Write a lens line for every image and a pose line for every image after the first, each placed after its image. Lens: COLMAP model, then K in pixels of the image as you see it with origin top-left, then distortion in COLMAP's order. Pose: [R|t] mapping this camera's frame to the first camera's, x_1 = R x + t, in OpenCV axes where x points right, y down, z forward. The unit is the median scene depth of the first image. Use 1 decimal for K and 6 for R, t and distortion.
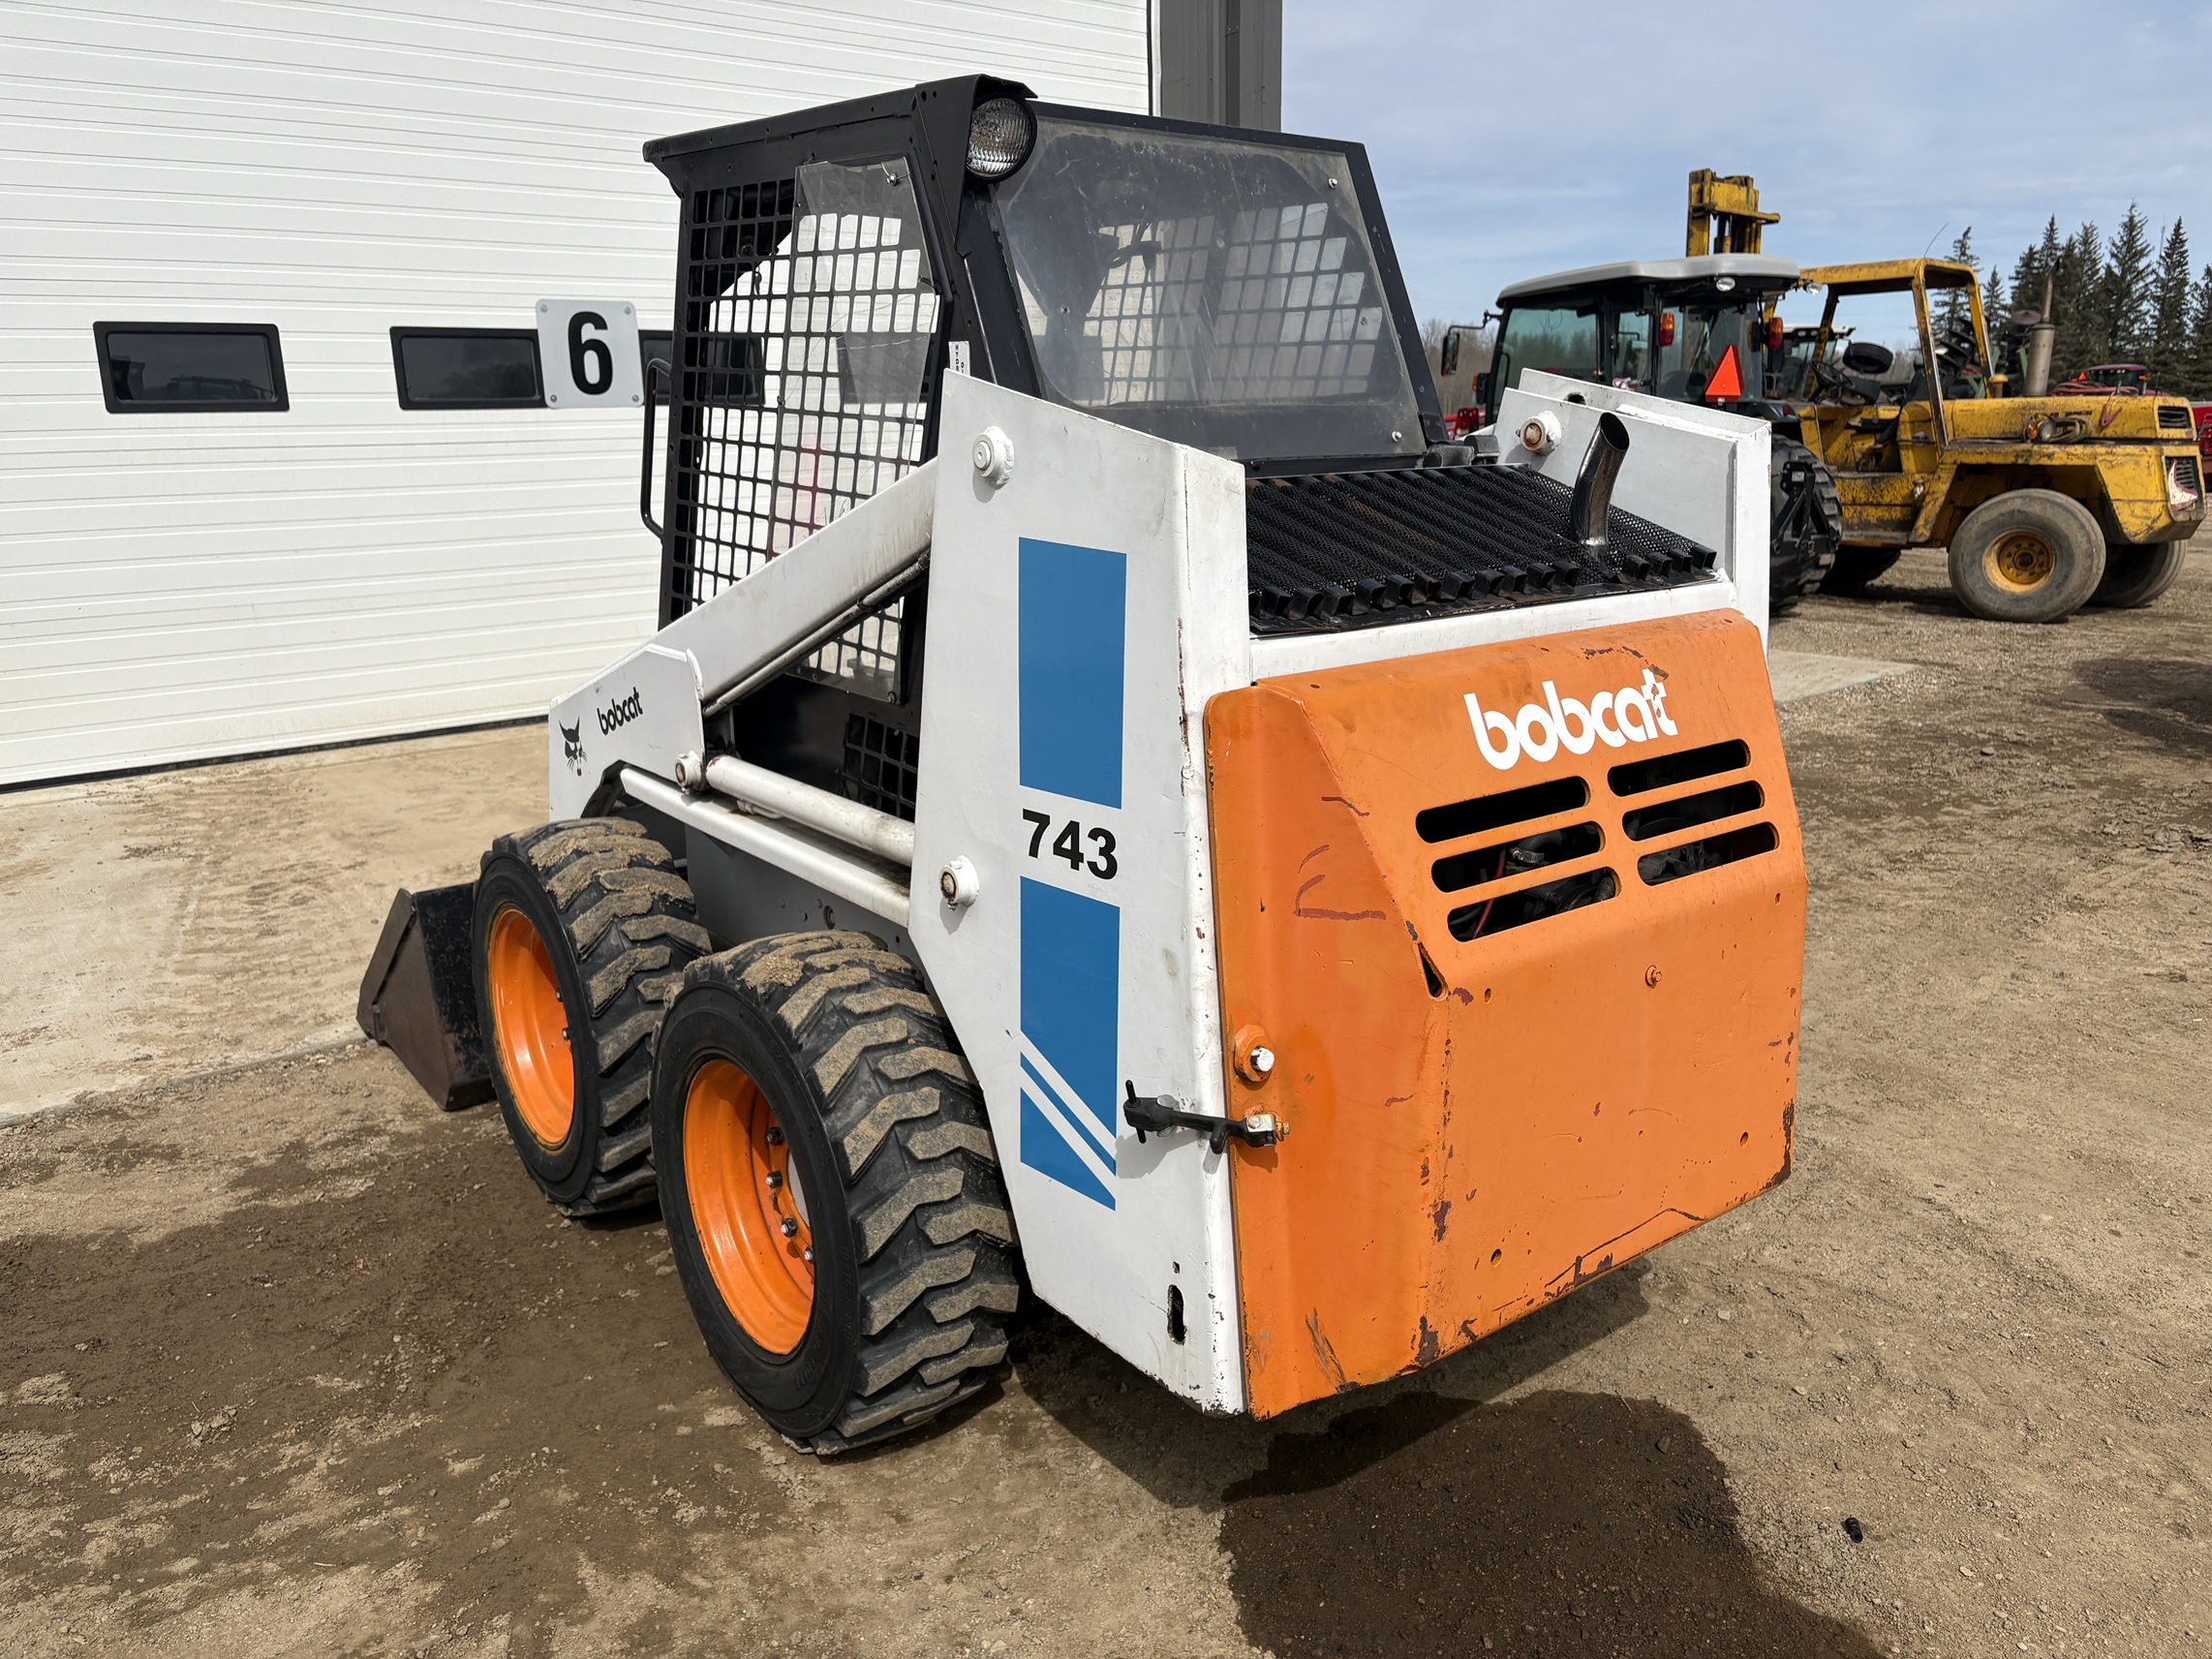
lens RADIAL K [[1663.6, 0, 1112.5], [0, 1663.6, 817.0], [0, 0, 1]] dist [0.030635, -0.034118]
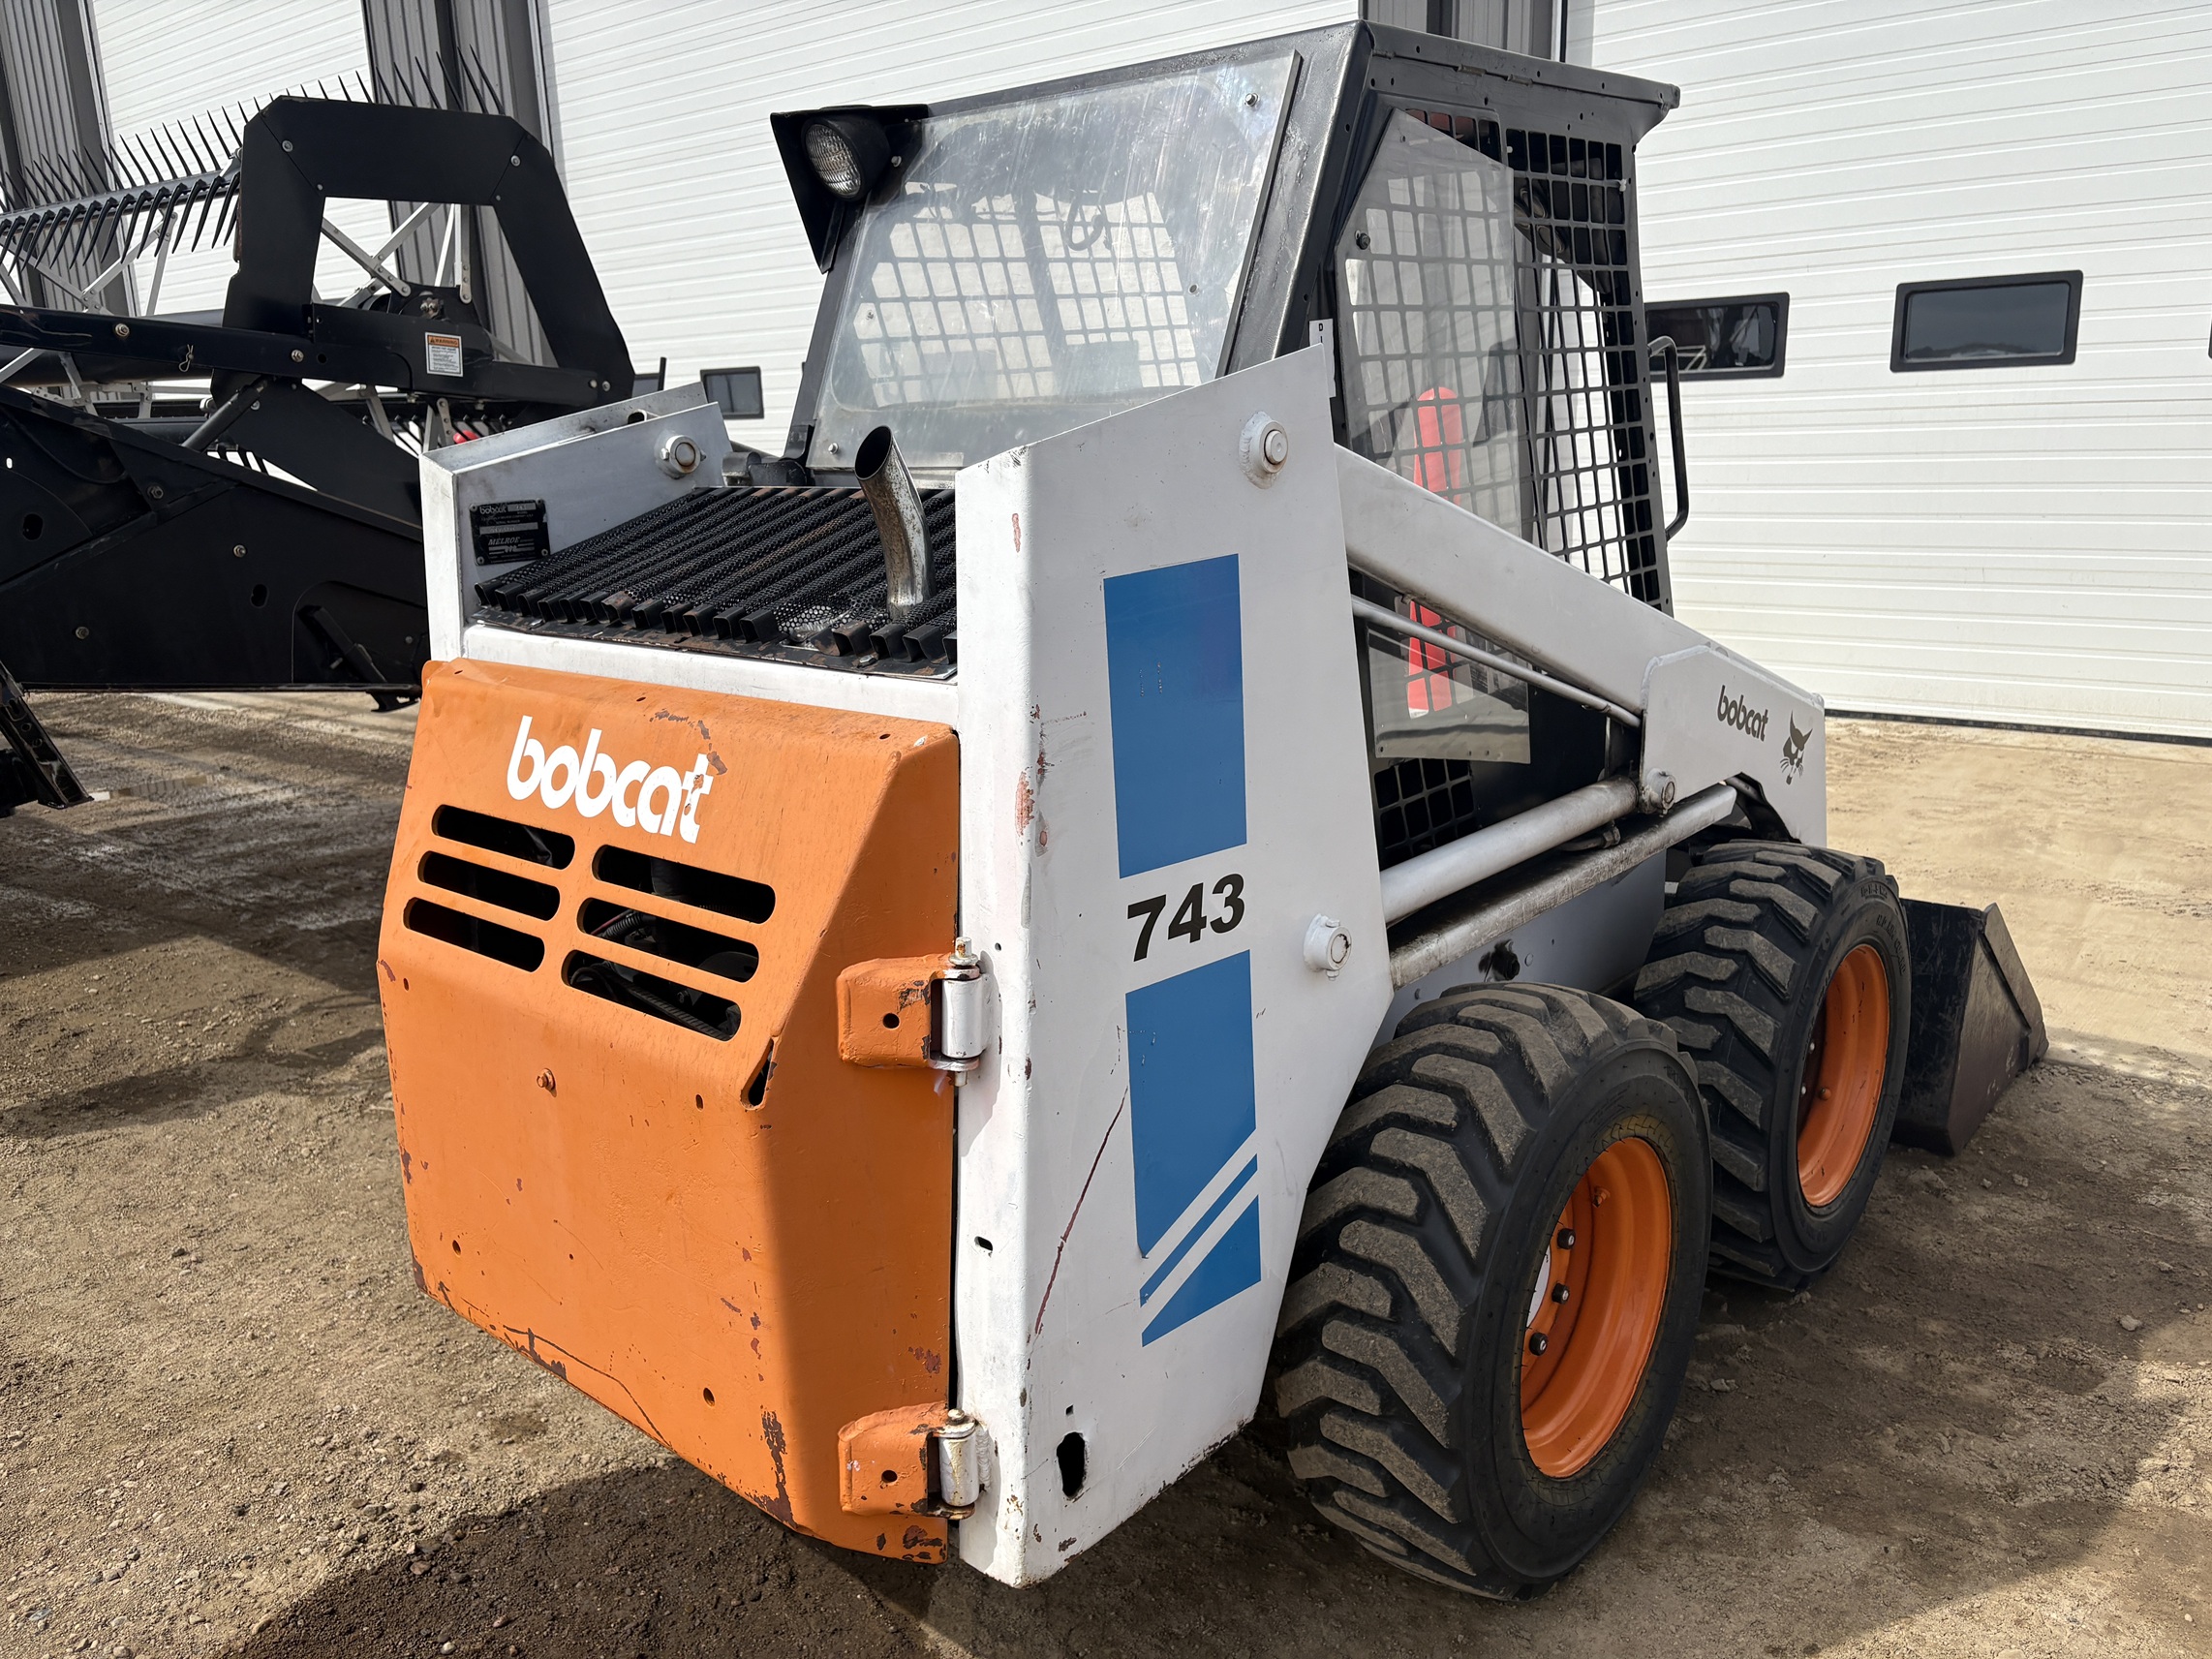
lens RADIAL K [[1663.6, 0, 1116.7], [0, 1663.6, 821.6], [0, 0, 1]] dist [0.030635, -0.034118]
pose [[0.168625, 0.235468, -0.957142, 1.124537], [-0.195723, 0.959710, 0.201618, -0.257076], [0.966053, 0.153337, 0.207918, 1.033028]]
